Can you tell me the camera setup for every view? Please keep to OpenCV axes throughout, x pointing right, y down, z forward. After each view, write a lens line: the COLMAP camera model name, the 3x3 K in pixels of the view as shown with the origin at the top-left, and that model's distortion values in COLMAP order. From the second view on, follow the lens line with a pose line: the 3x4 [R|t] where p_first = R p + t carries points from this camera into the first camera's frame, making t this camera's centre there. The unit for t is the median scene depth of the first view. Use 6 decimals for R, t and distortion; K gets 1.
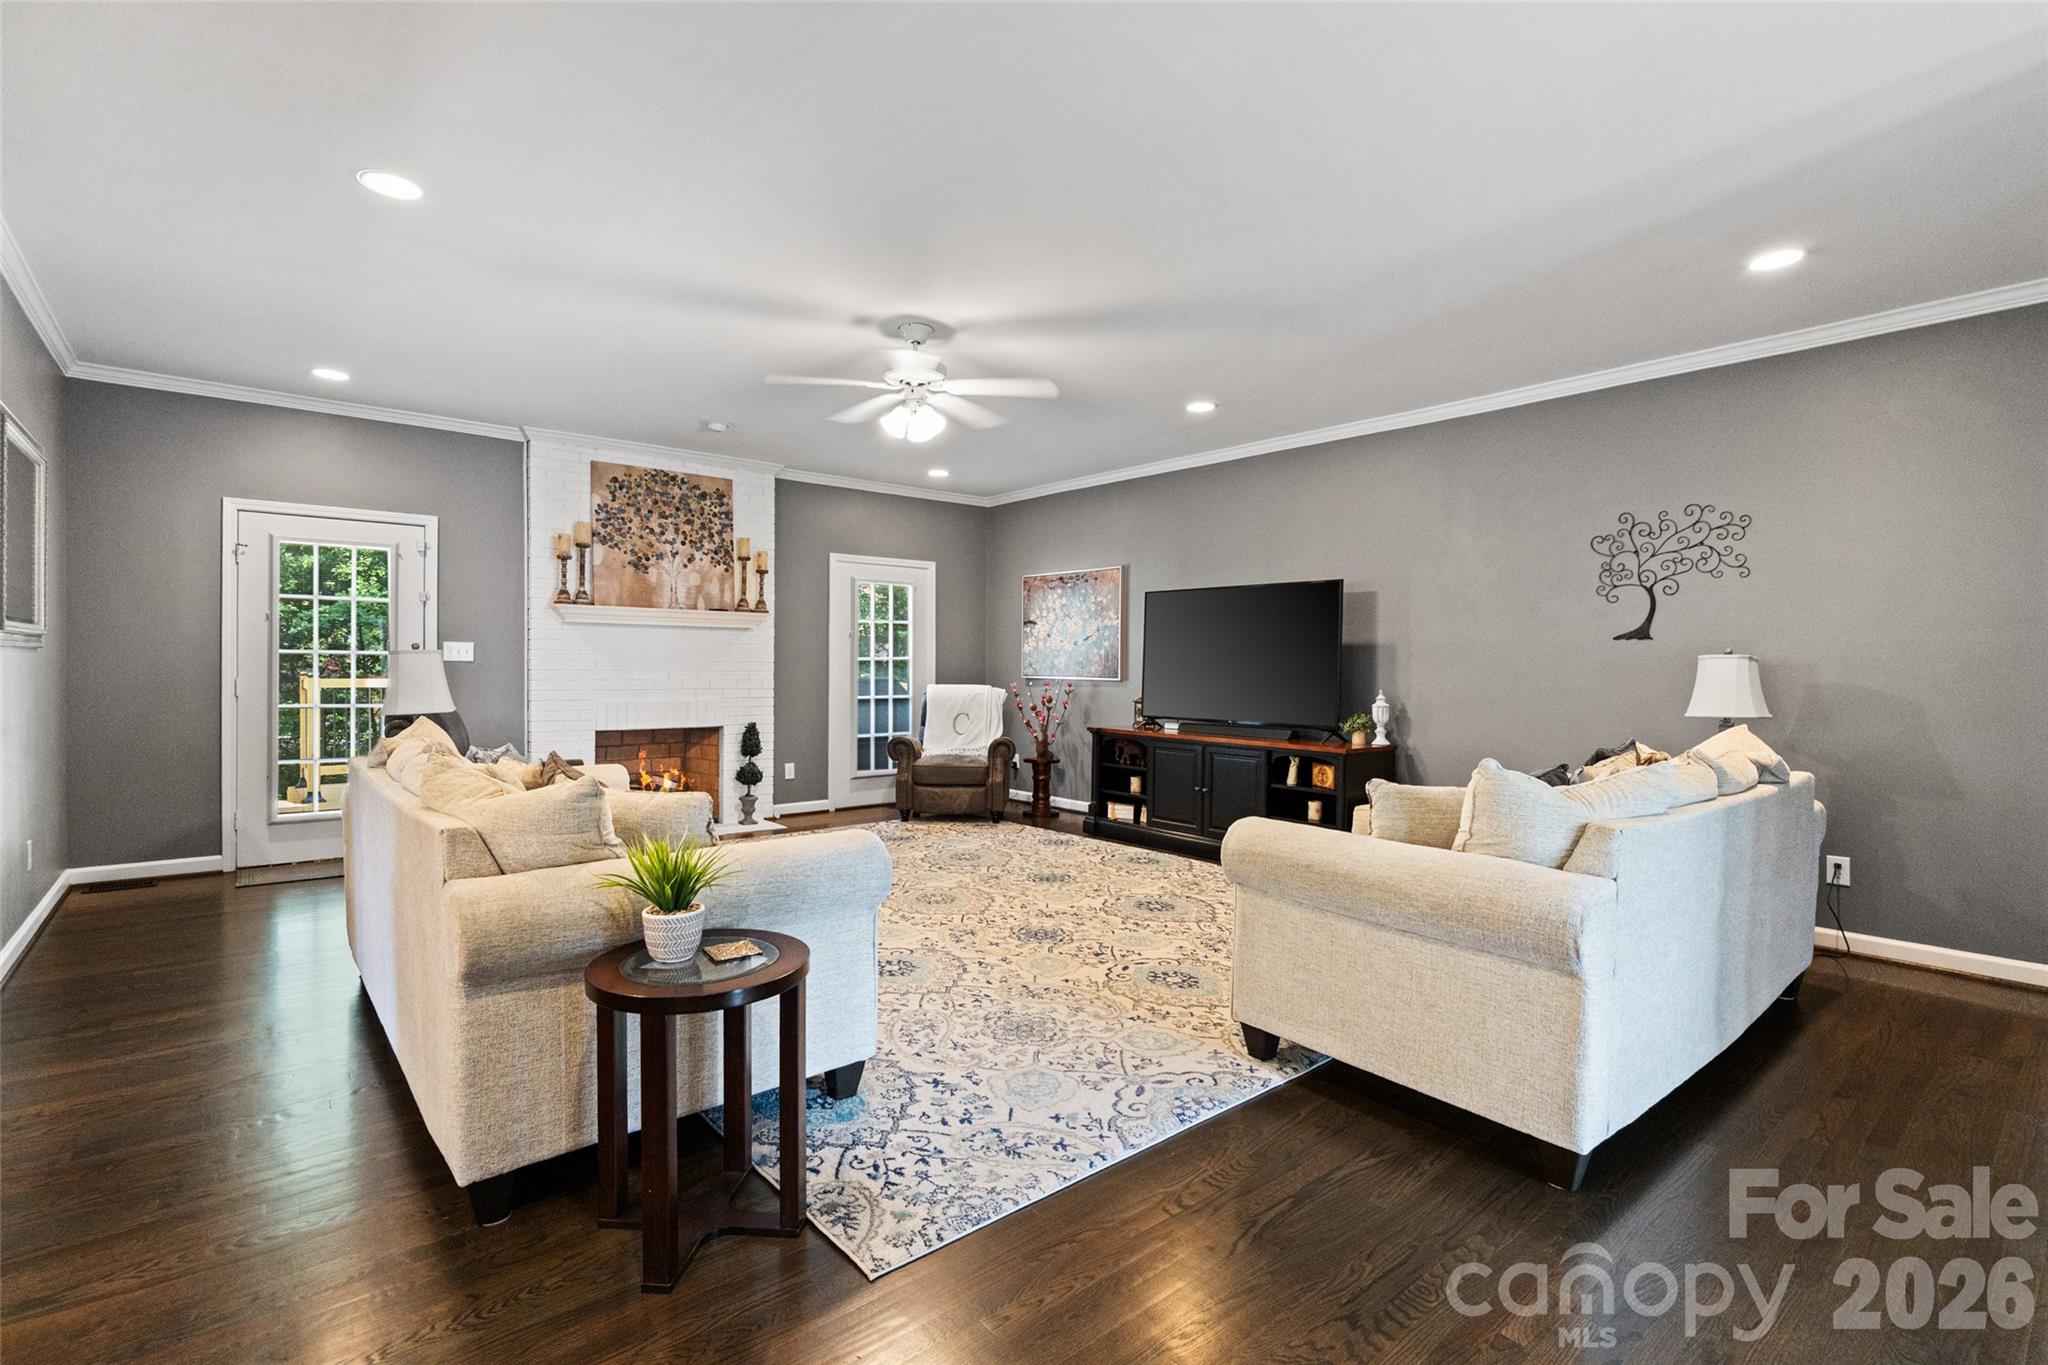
lens RADIAL K [[966.0, 0, 1025.3], [0, 966.0, 664.0], [0, 0, 1]] dist [-0.004210, -0.000310]
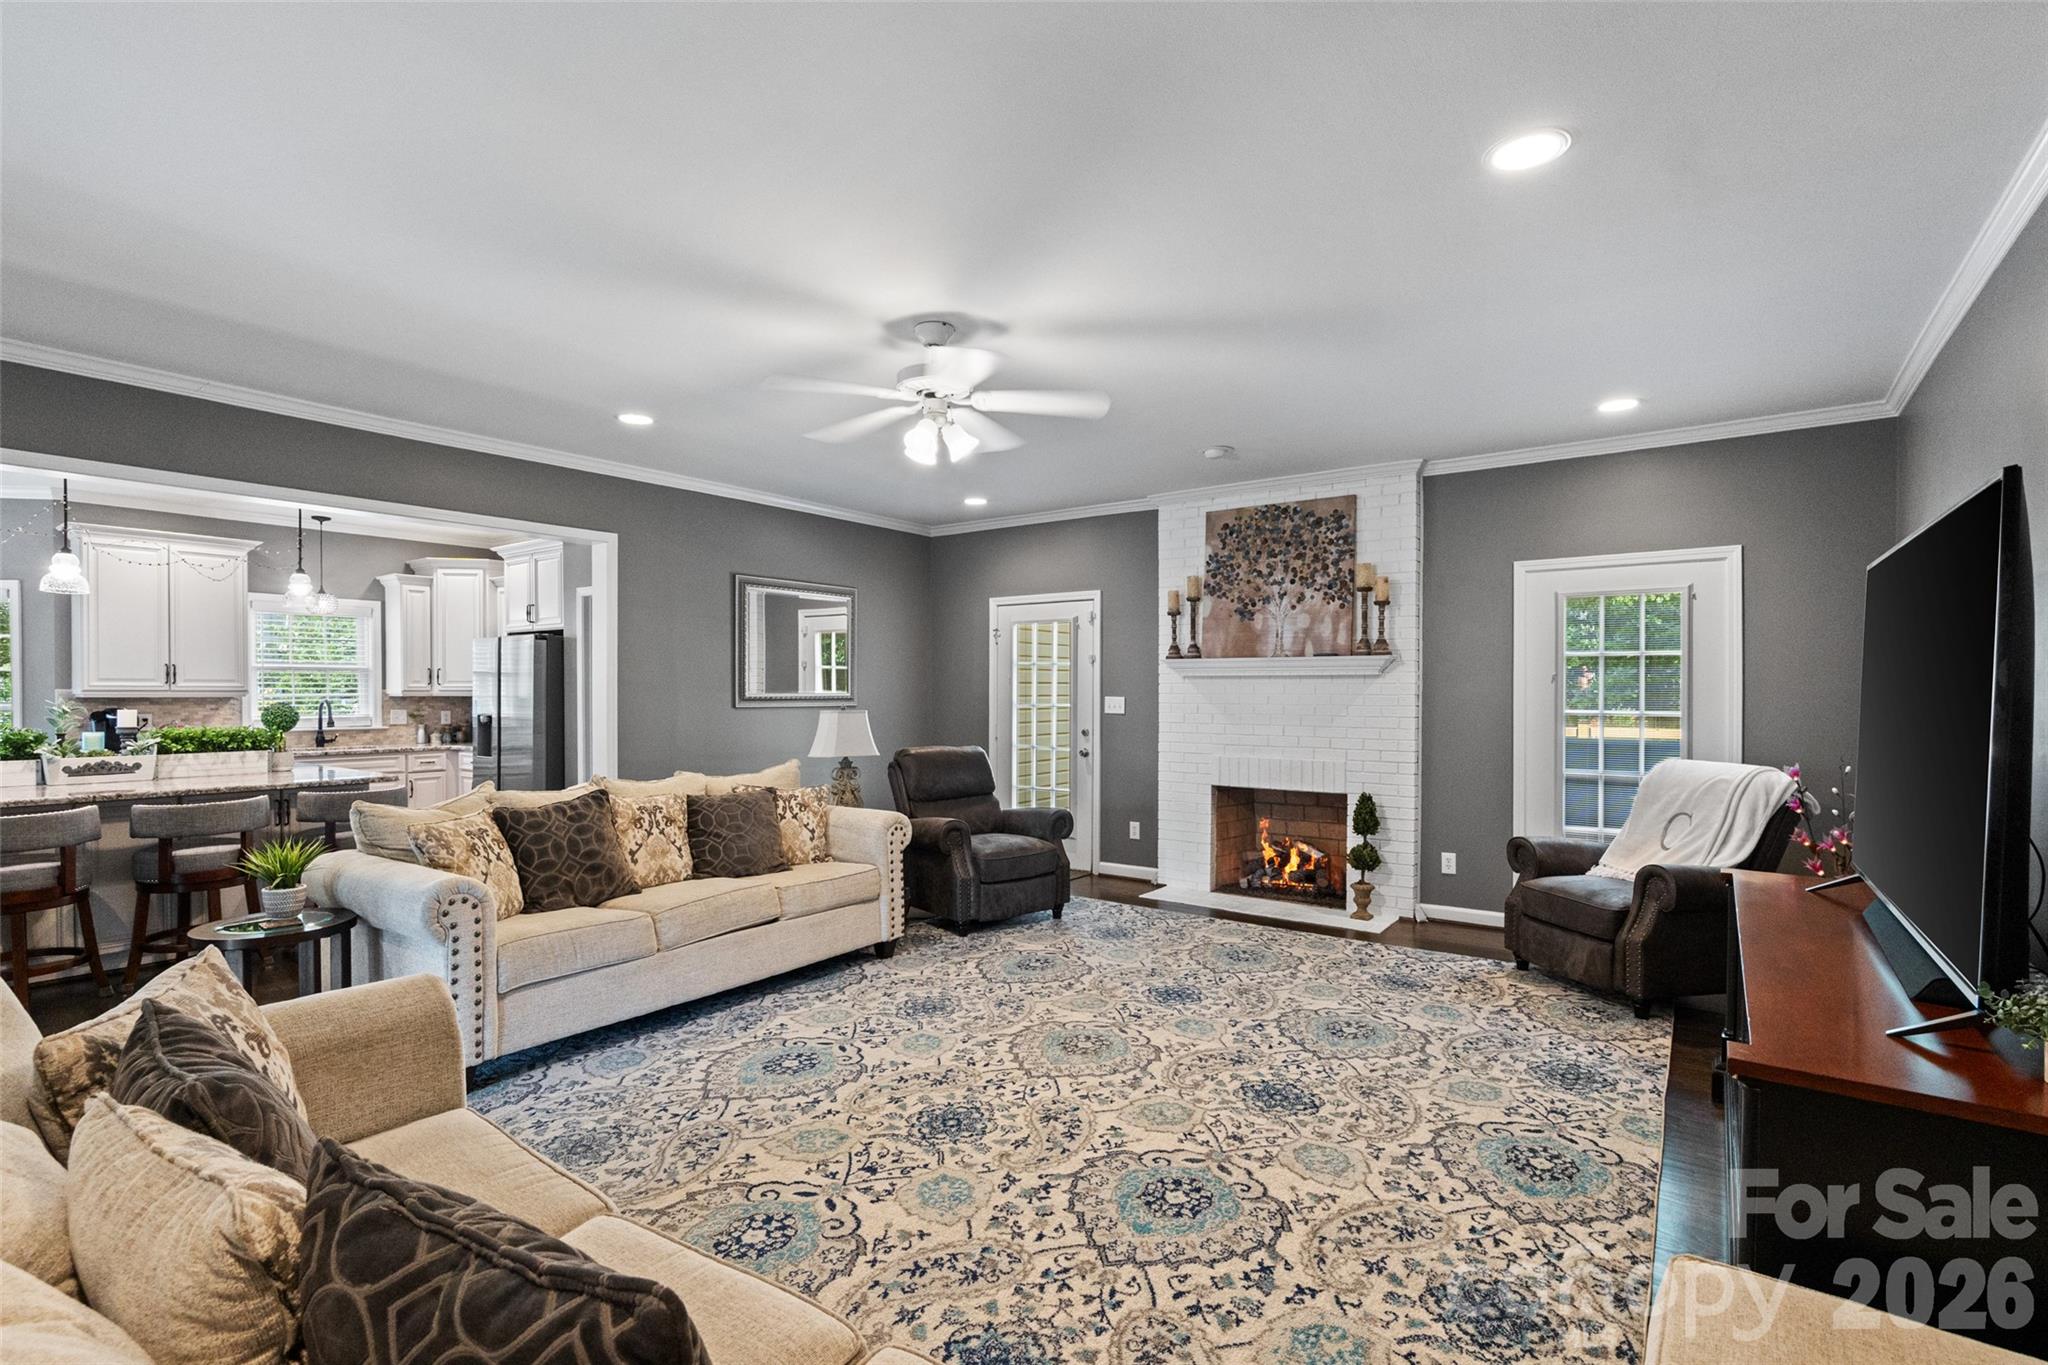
lens RADIAL K [[966.0, 0, 1011.7], [0, 966.0, 691.8], [0, 0, 1]] dist [-0.004210, -0.000310]
pose [[0.234295, -0.008007, -0.972133, 0.500077], [-0.001966, 0.999960, -0.008710, -0.018536], [0.972164, 0.003952, 0.234270, 0.617773]]
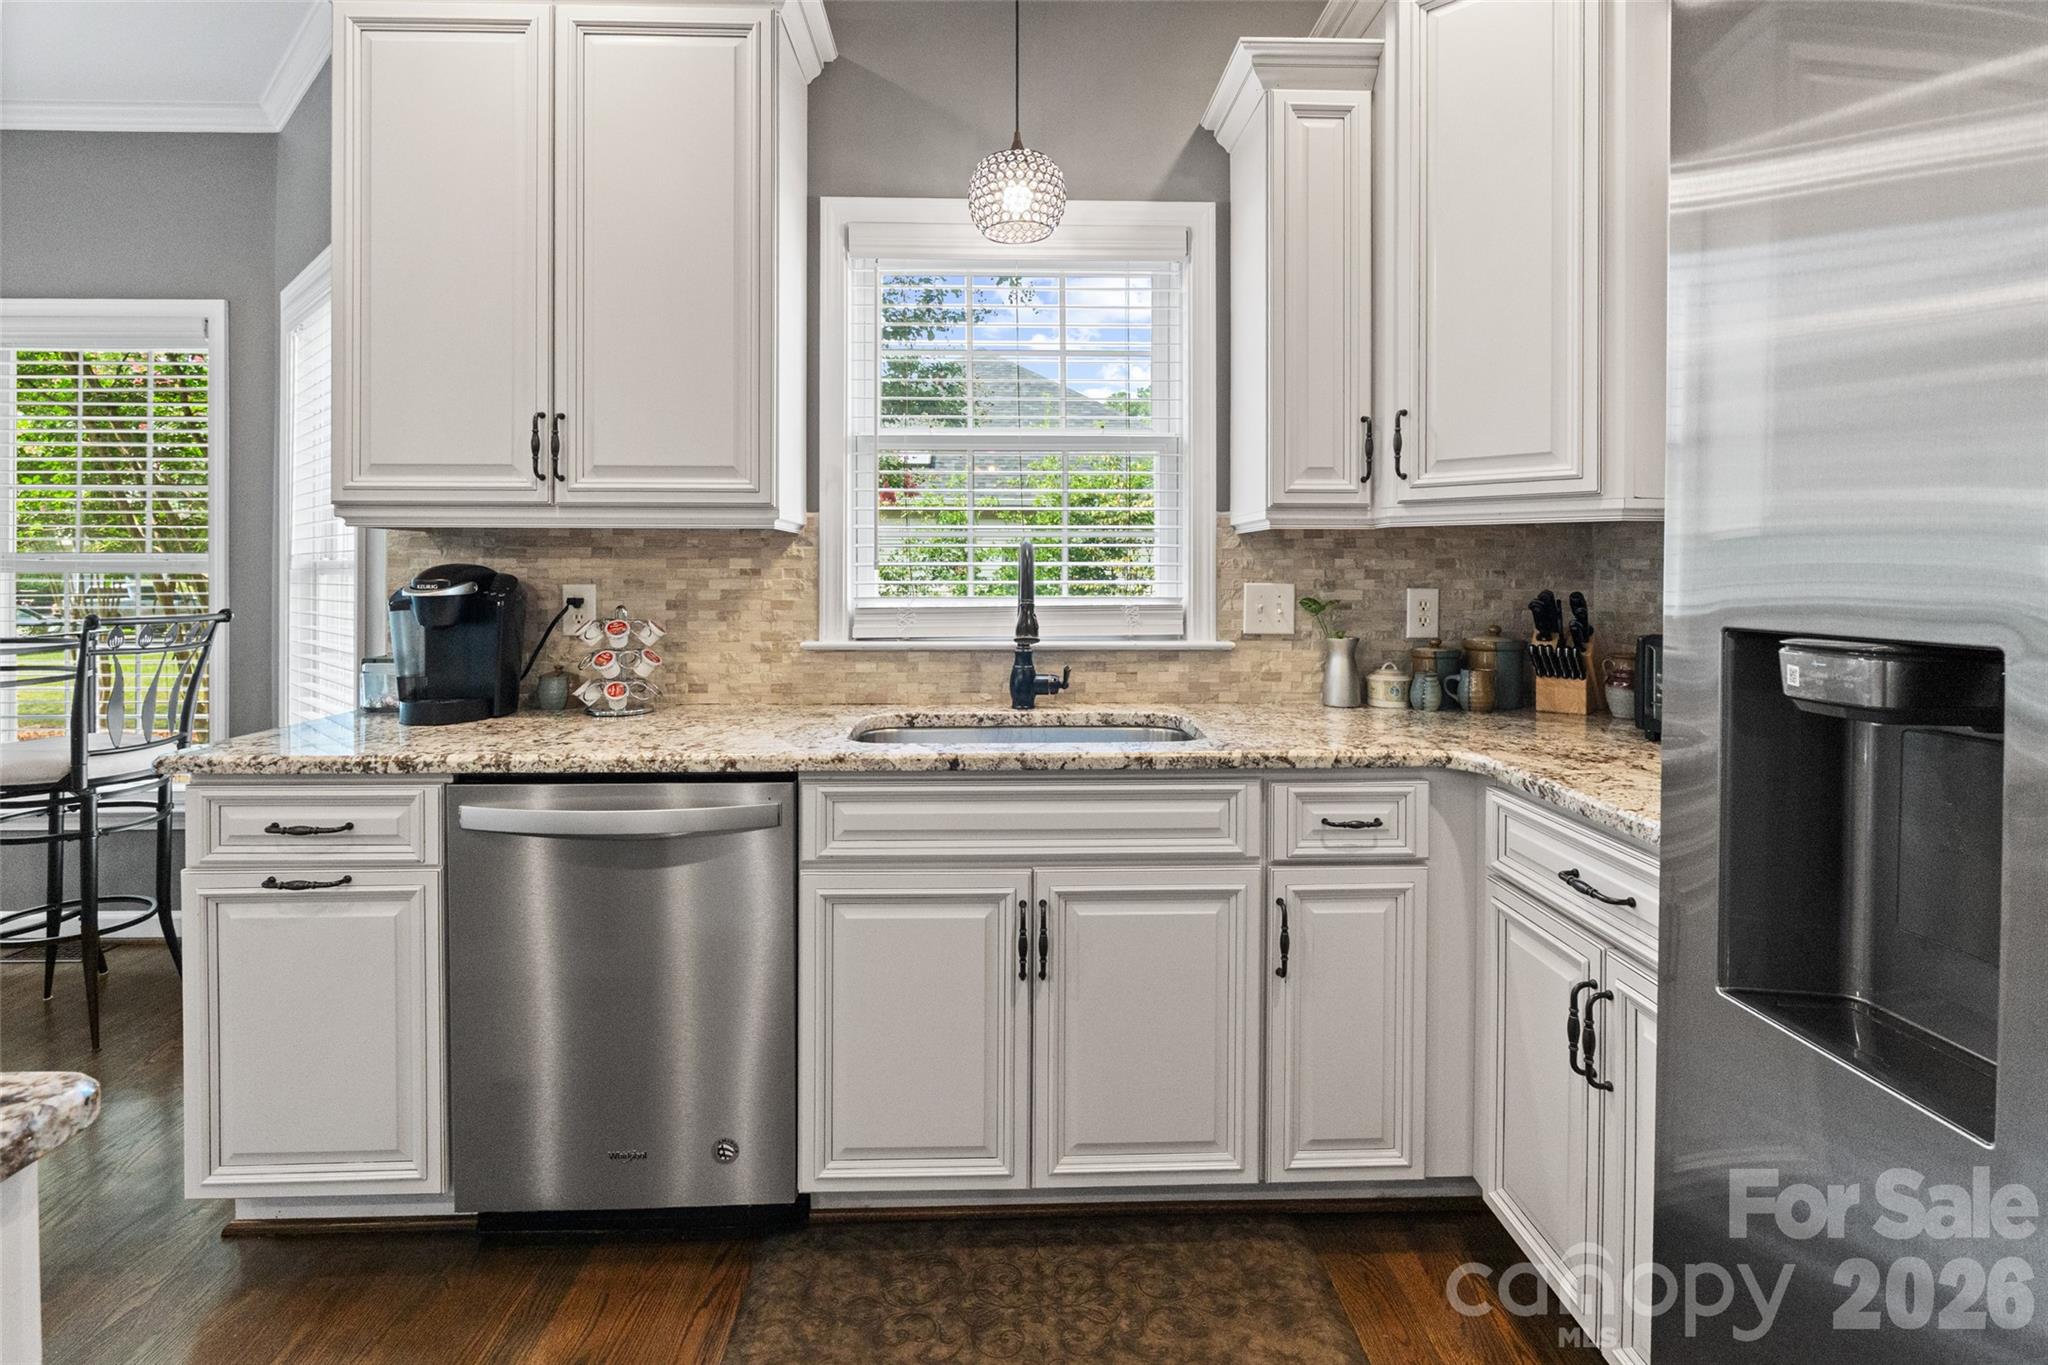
lens RADIAL K [[966.0, 0, 1041.3], [0, 966.0, 585.6], [0, 0, 1]] dist [-0.004210, -0.000310]
pose [[-0.607332, 0.001242, -0.794447, -0.642187], [-0.007942, 0.999939, 0.007635, -0.004503], [0.794408, 0.010946, -0.607286, 0.264577]]
